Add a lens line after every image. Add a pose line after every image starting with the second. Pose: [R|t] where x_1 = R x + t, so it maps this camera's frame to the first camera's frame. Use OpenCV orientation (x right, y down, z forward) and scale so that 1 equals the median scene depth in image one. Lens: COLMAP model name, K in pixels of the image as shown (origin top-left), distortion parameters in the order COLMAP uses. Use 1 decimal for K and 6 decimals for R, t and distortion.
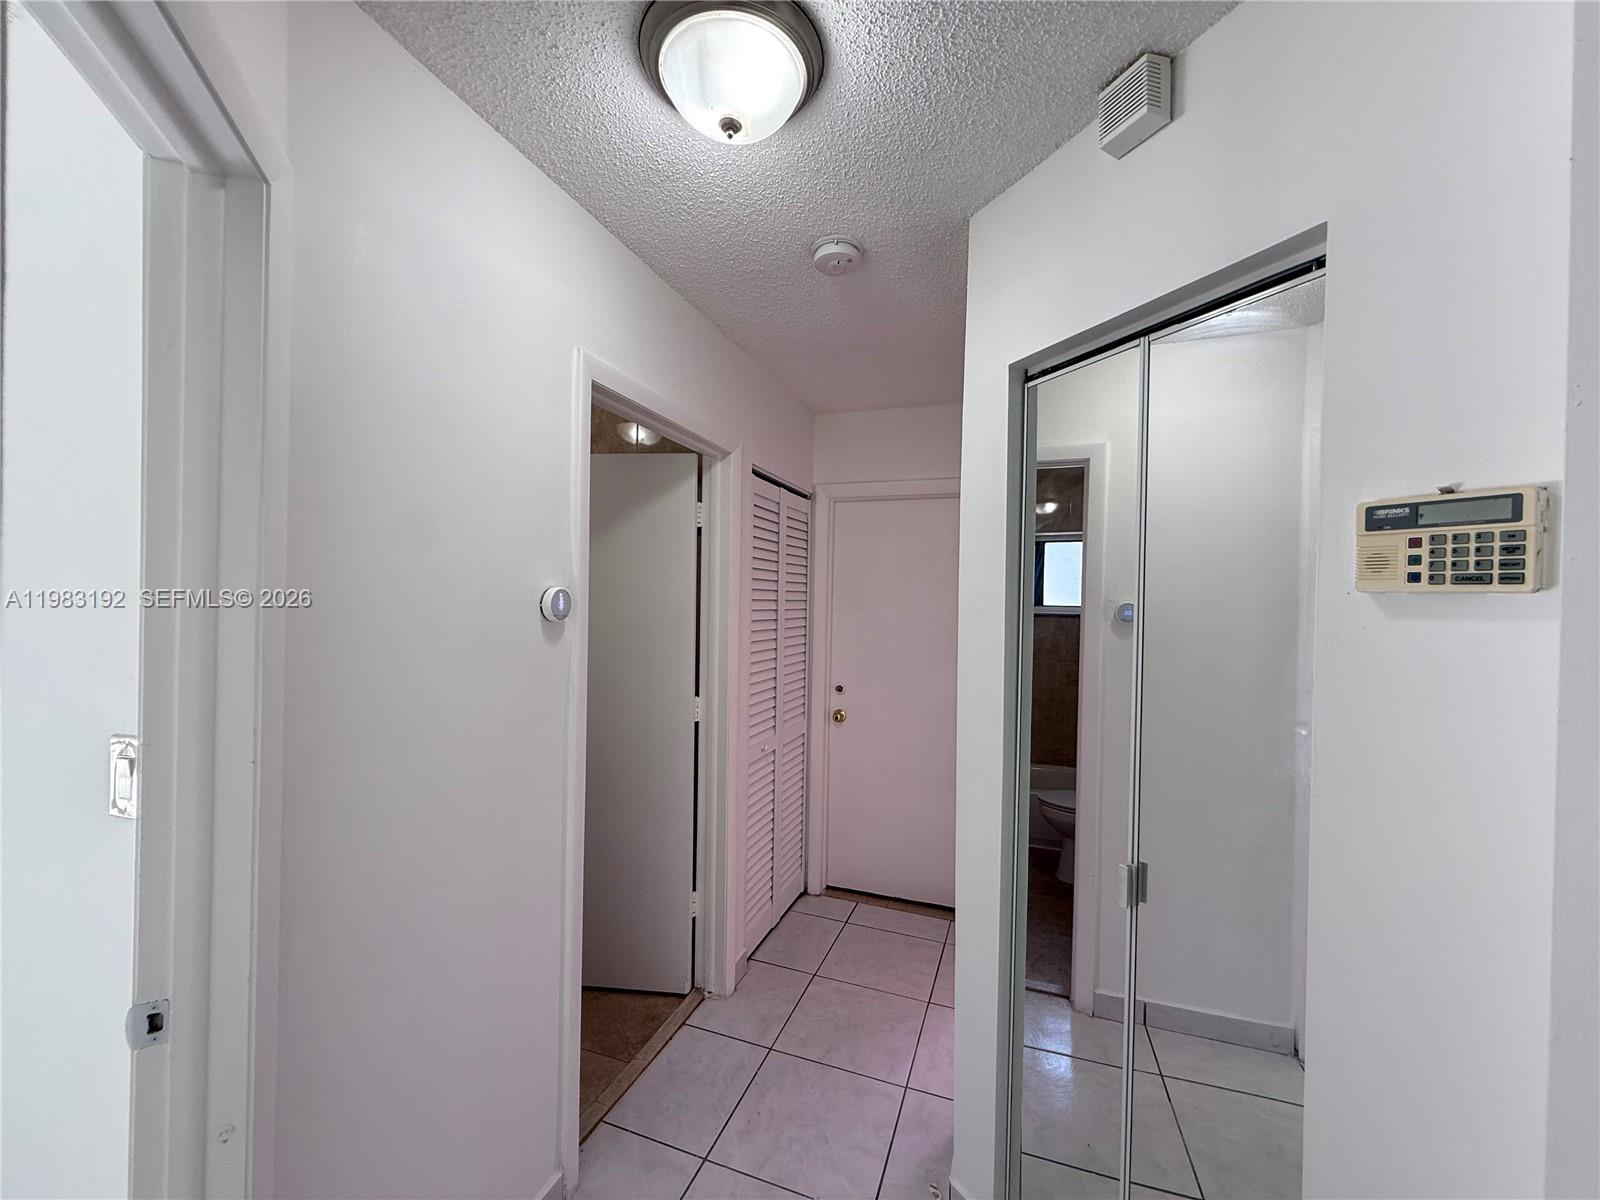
lens RADIAL K [[634.8, 0, 796.1], [0, 634.8, 601.7], [0, 0, 1]] dist [0.002090, -0.000045]
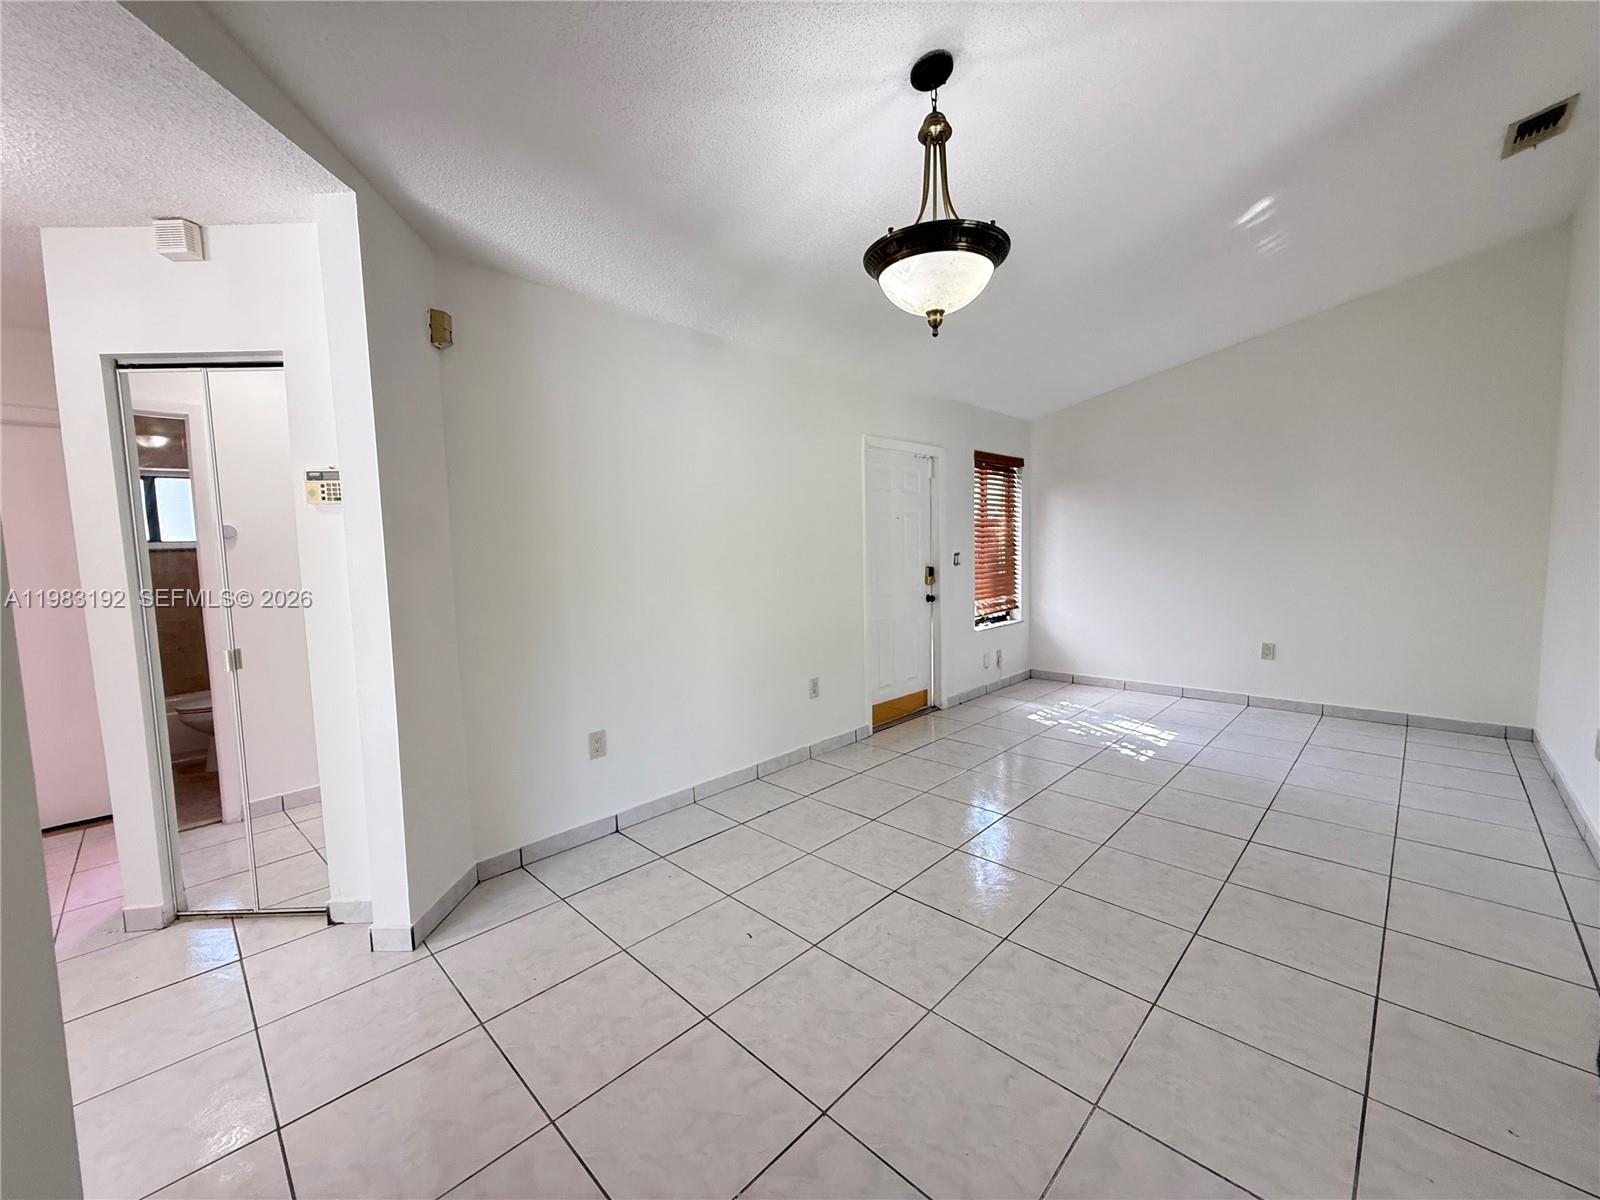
lens RADIAL K [[634.8, 0, 796.1], [0, 634.8, 601.7], [0, 0, 1]] dist [0.002090, -0.000045]
pose [[0.408484, -0.104420, 0.906773, -0.413186], [0.032580, 0.994470, 0.099842, 0.109885], [-0.912184, -0.011241, 0.409627, -1.111149]]
